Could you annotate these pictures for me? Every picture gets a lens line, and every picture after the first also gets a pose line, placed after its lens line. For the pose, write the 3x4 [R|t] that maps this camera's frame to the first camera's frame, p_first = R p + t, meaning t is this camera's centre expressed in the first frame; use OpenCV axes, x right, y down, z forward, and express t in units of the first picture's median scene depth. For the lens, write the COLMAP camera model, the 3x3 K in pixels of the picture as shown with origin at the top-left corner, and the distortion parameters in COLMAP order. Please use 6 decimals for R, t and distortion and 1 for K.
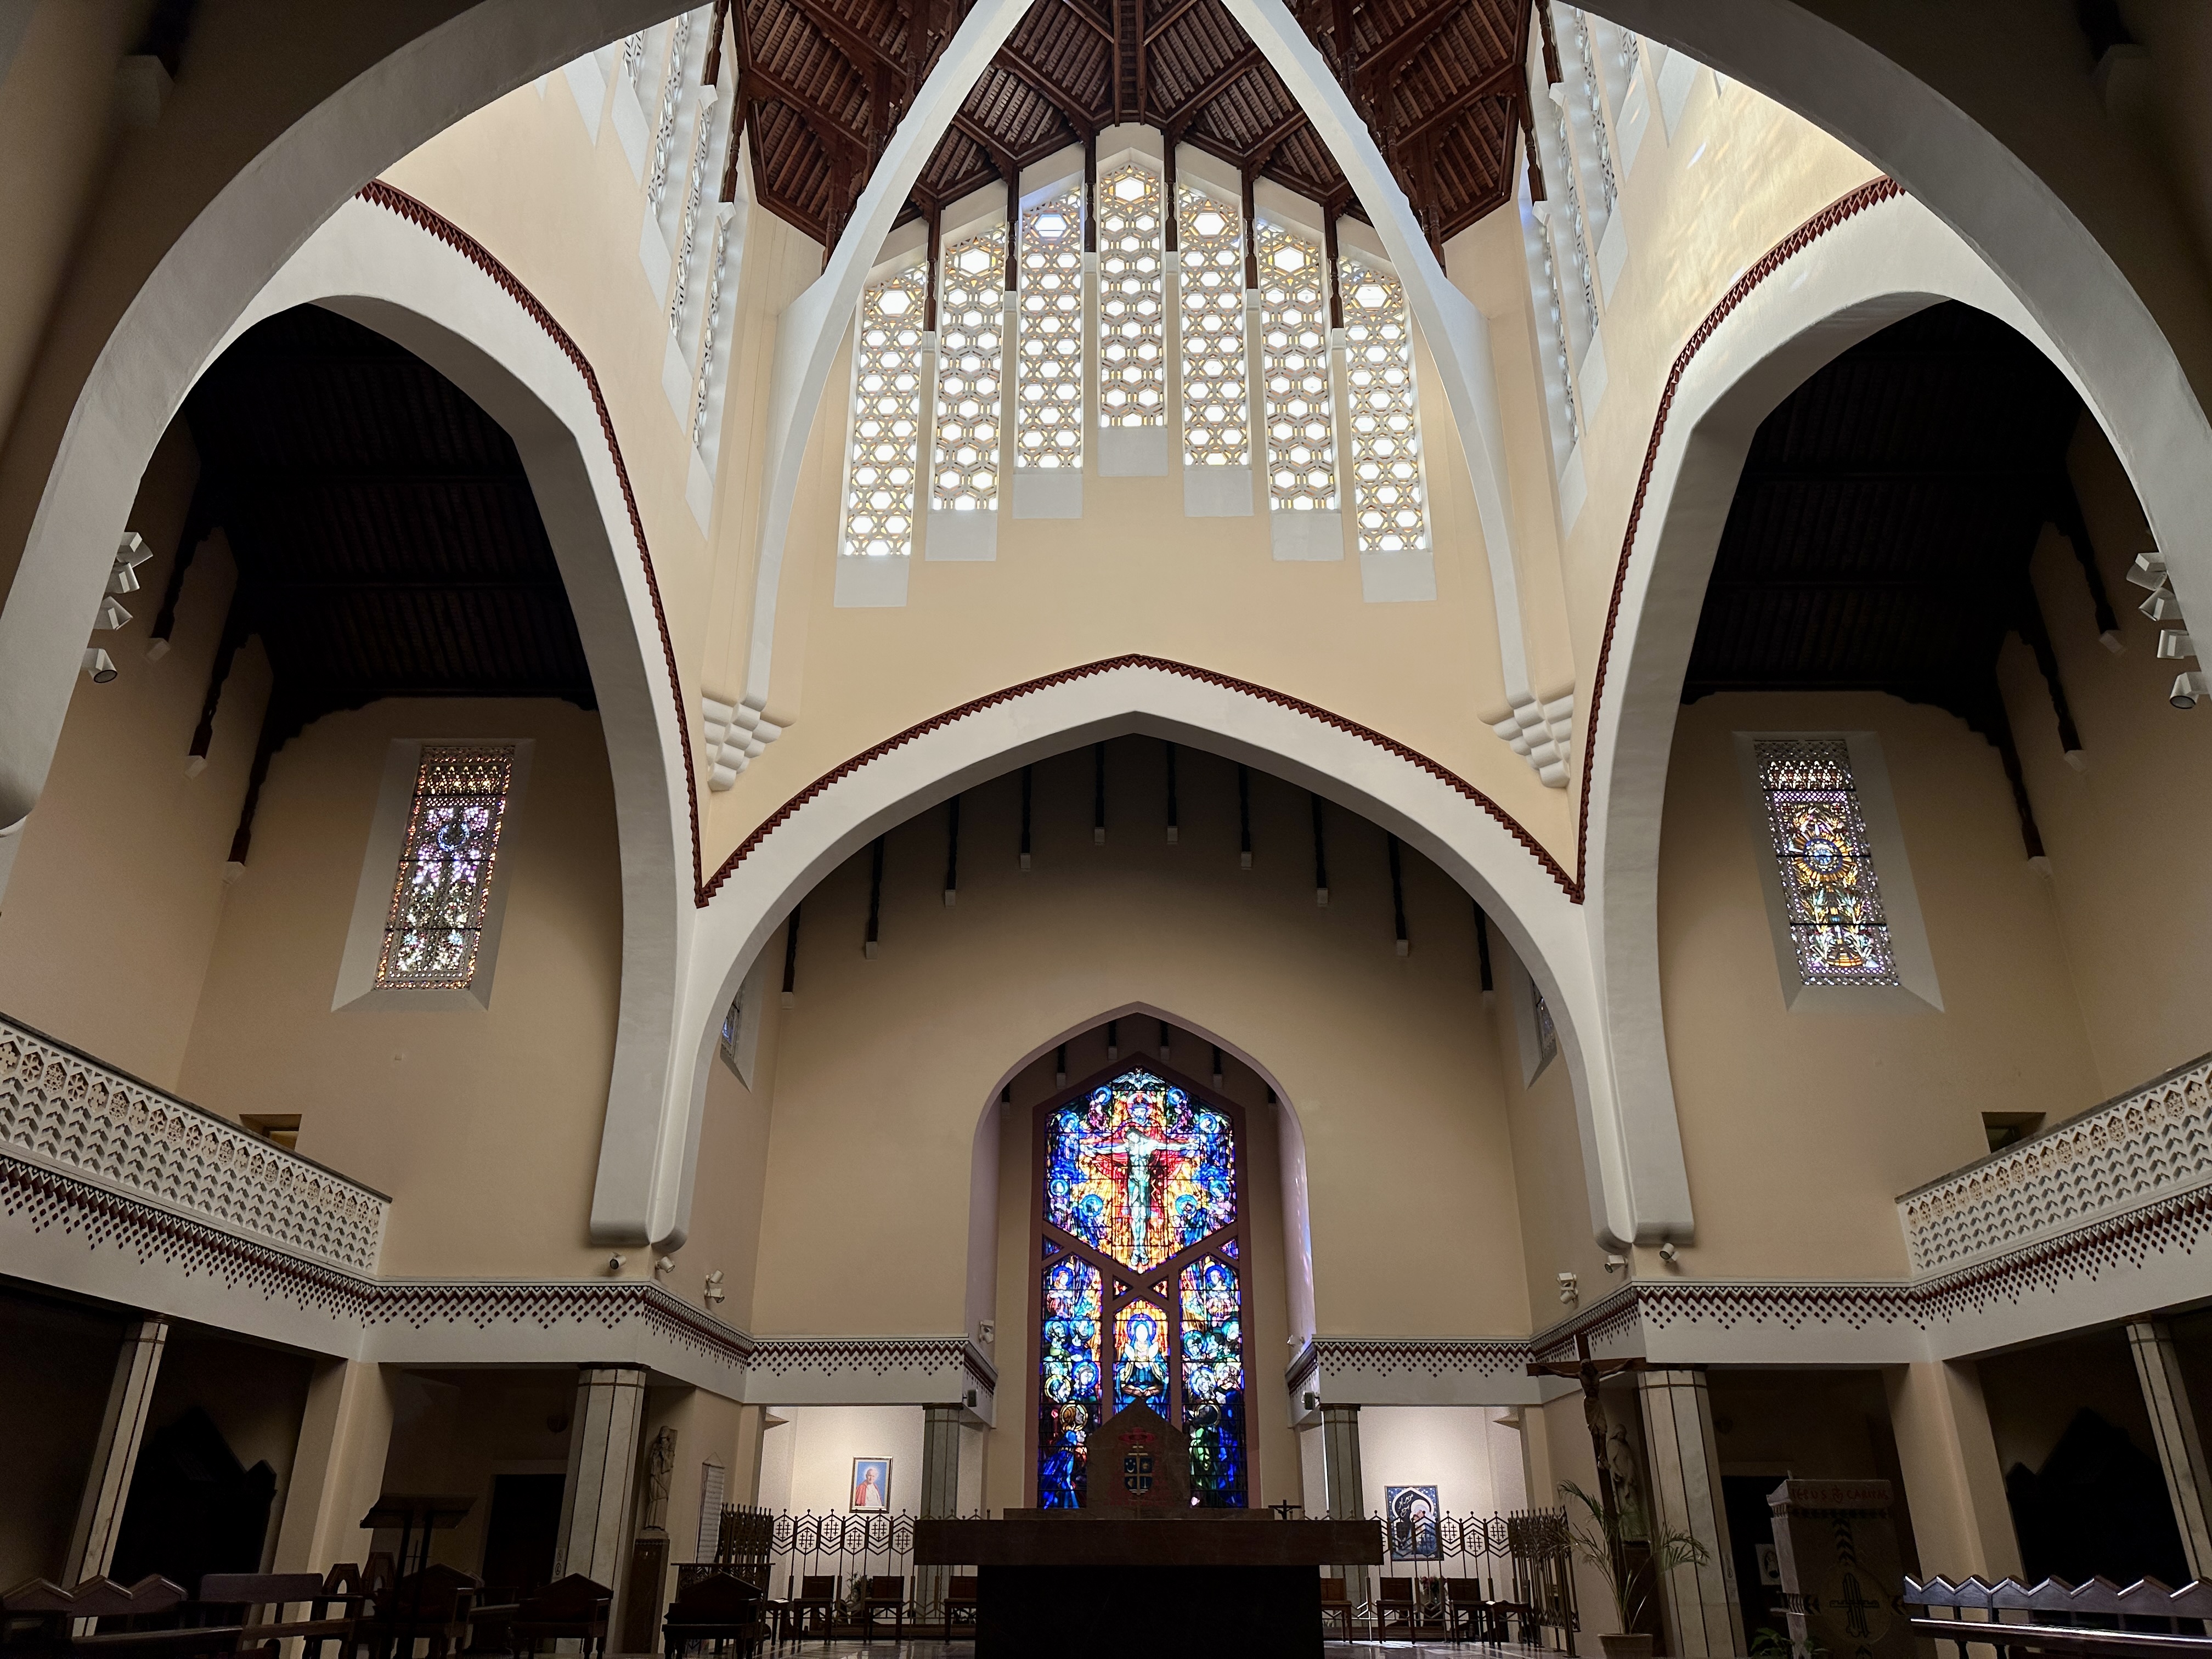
lens RADIAL K [[1595.5, 0, 1096.1], [0, 1595.5, 796.6], [0, 0, 1]] dist [0.091975, -0.090839]
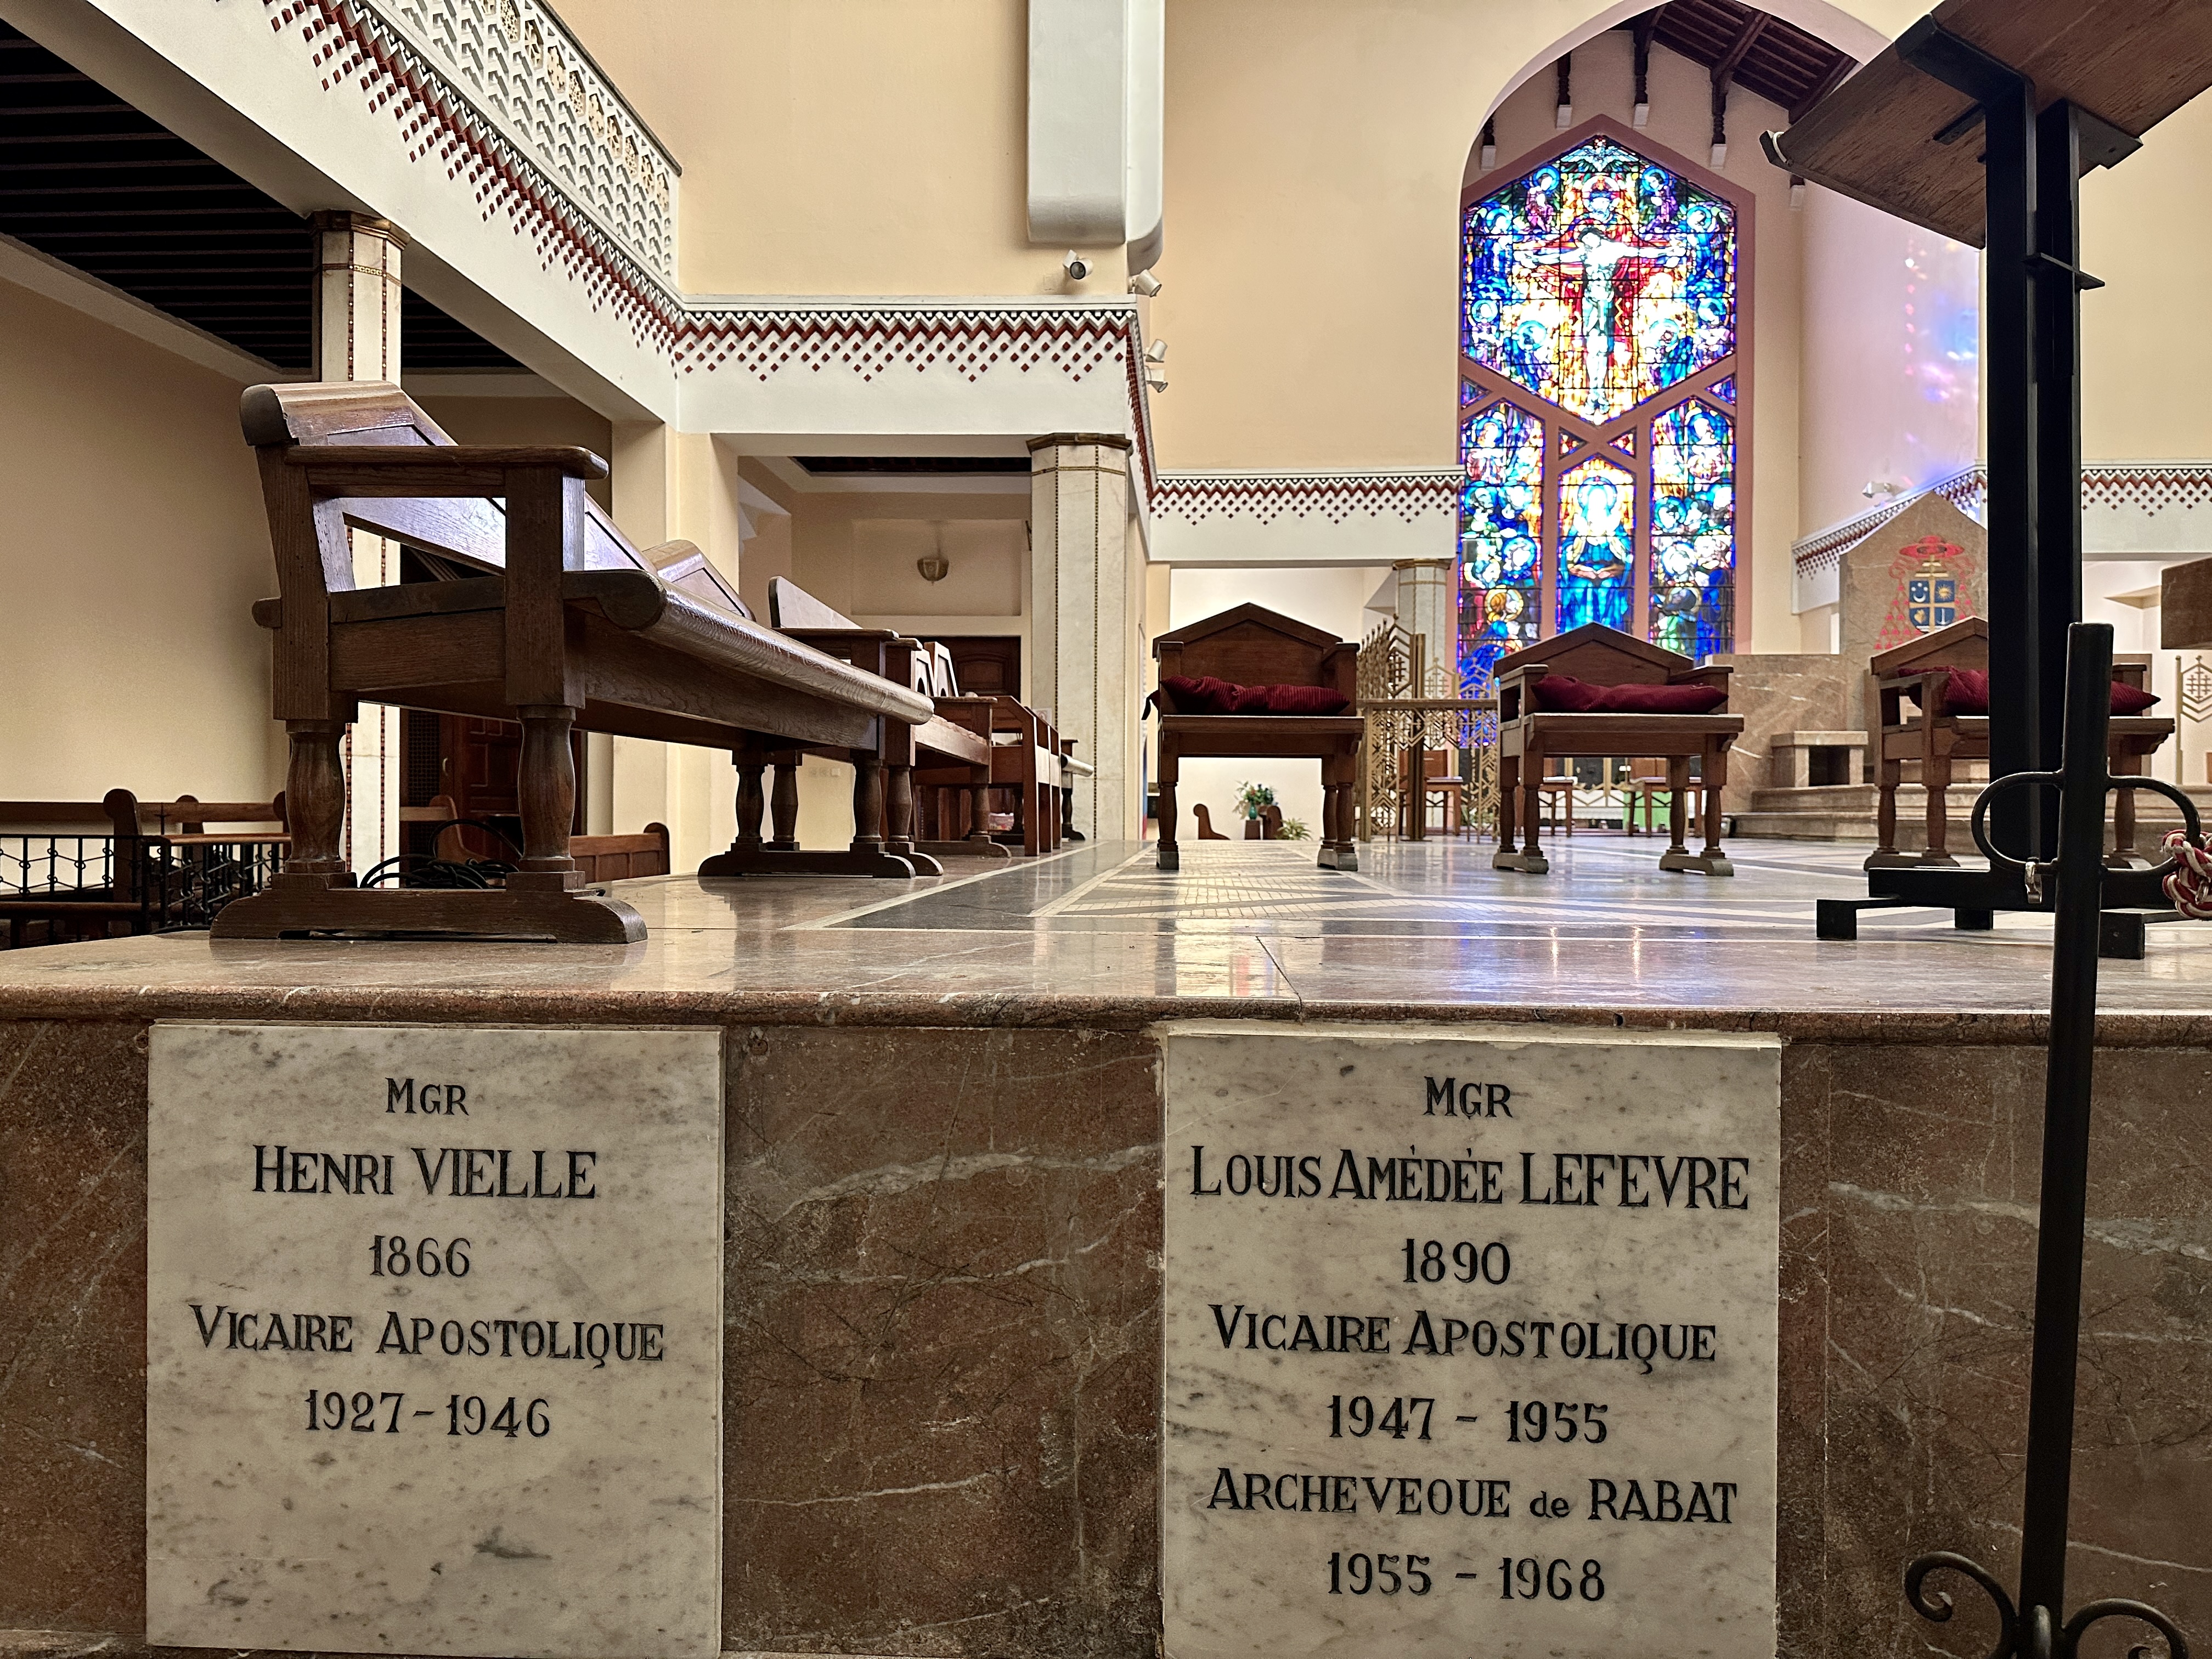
lens RADIAL K [[1595.5, 0, 1107.0], [0, 1595.5, 795.9], [0, 0, 1]] dist [0.091975, -0.090839]
pose [[0.999673, 0.003019, -0.025375, -0.220435], [0.007748, 0.910443, 0.413563, 0.178313], [0.024351, -0.413624, 0.910122, 0.311056]]
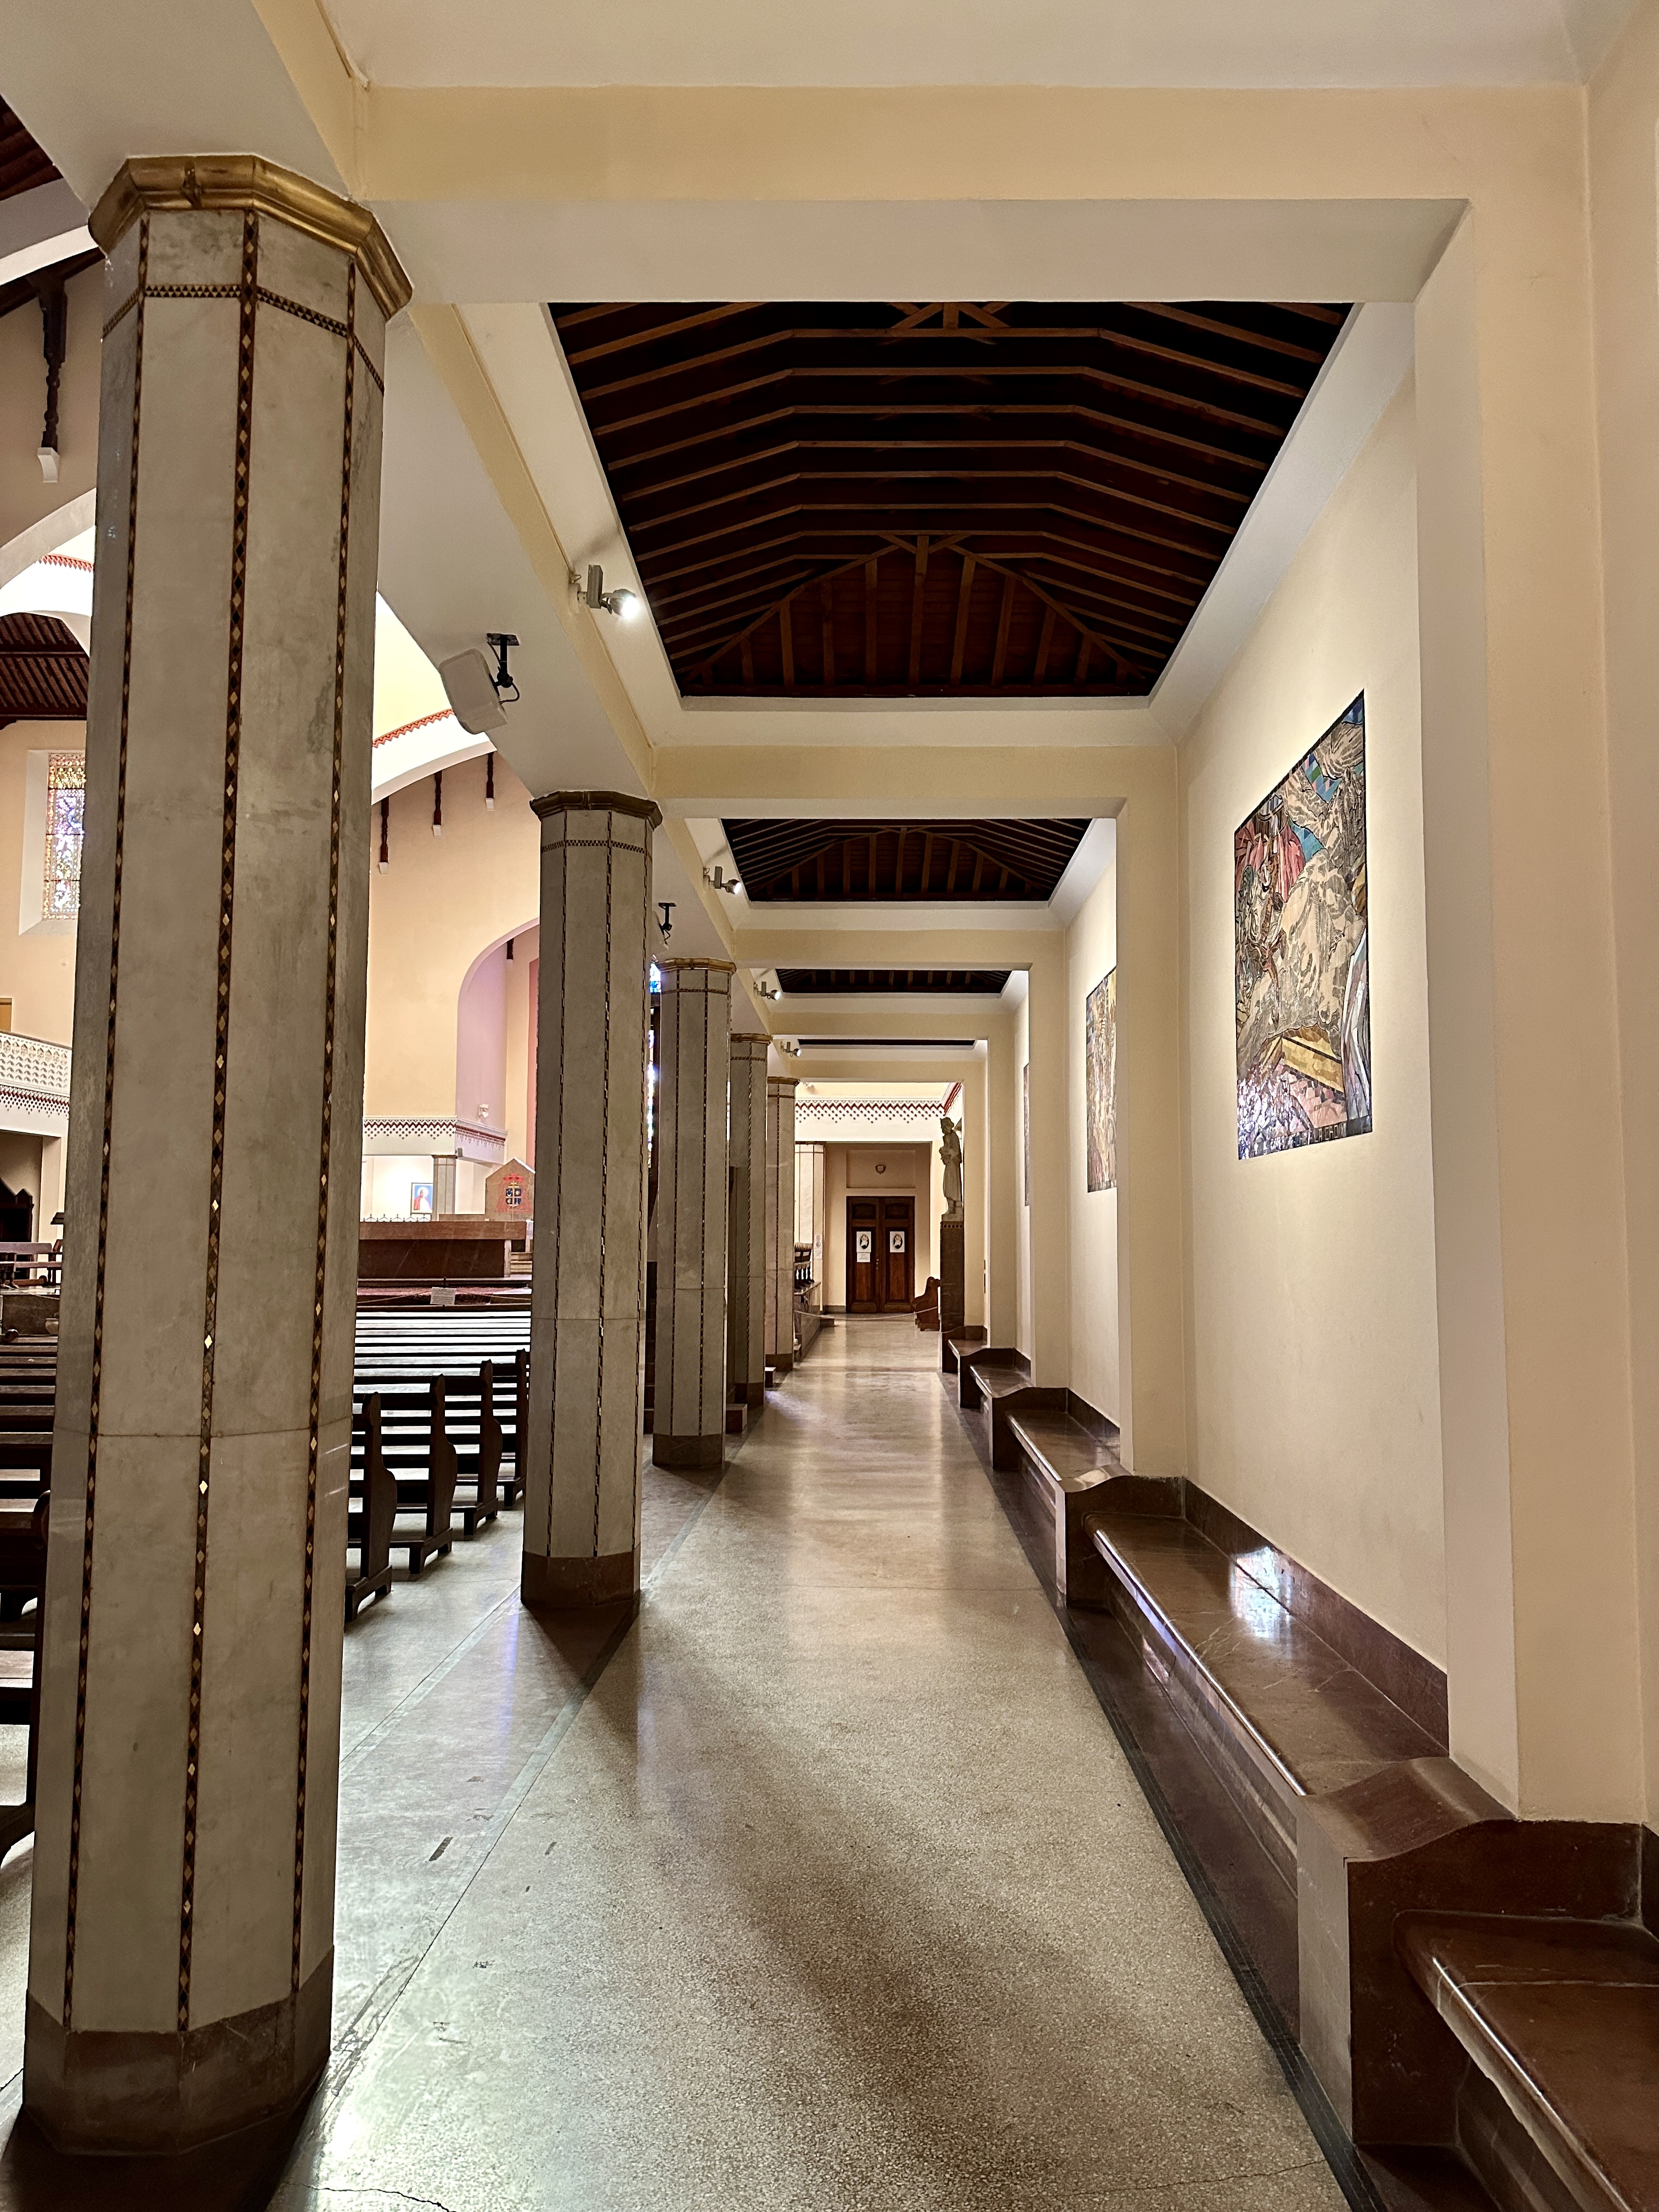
lens RADIAL K [[1595.5, 0, 825.6], [0, 1595.5, 1112.6], [0, 0, 1]] dist [0.091975, -0.090839]
pose [[0.999993, 0.003127, -0.002200, 0.299869], [-0.002152, 0.935877, 0.352321, -0.241820], [0.003161, -0.352313, 0.935877, -0.512928]]
